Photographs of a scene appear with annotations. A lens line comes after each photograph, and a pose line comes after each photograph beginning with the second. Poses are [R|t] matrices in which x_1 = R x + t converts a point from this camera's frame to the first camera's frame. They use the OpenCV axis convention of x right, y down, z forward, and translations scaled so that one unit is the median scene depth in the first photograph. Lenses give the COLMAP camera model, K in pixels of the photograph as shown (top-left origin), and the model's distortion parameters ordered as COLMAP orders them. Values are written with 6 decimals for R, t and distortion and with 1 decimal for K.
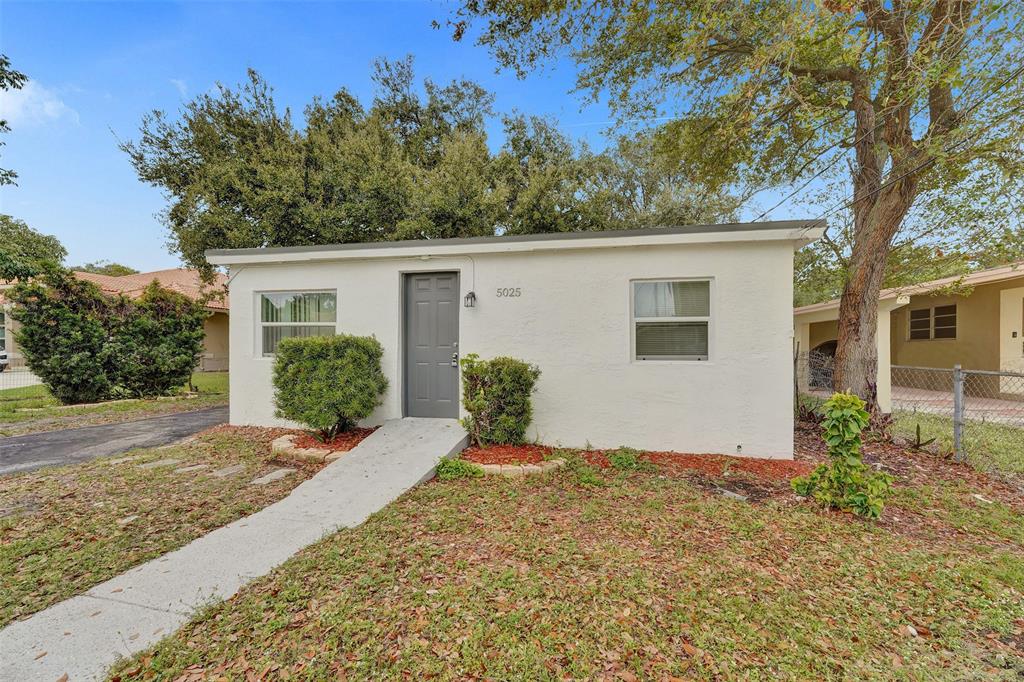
lens RADIAL K [[441.3, 0, 512.1], [0, 441.3, 382.3], [0, 0, 1]] dist [0.000872, 0.000059]
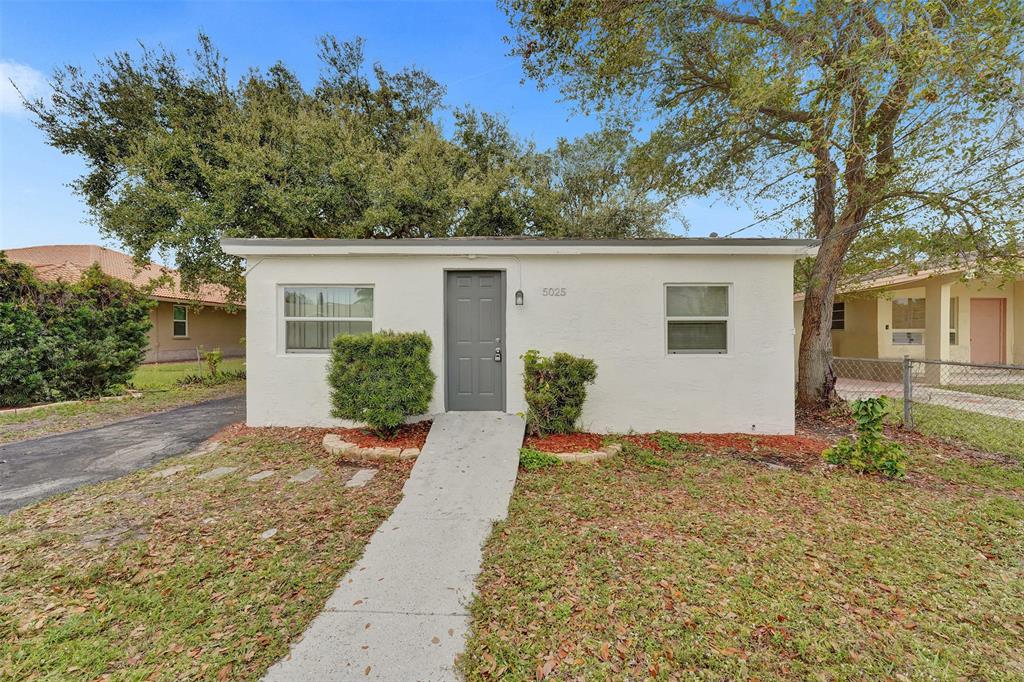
lens RADIAL K [[434.9, 0, 506.2], [0, 434.9, 366.8], [0, 0, 1]] dist [0.000488, -0.000322]
pose [[0.979236, -0.017736, 0.201947, -0.327938], [0.017909, 0.999839, 0.000971, -0.023583], [-0.201932, 0.002666, 0.979396, -0.012774]]
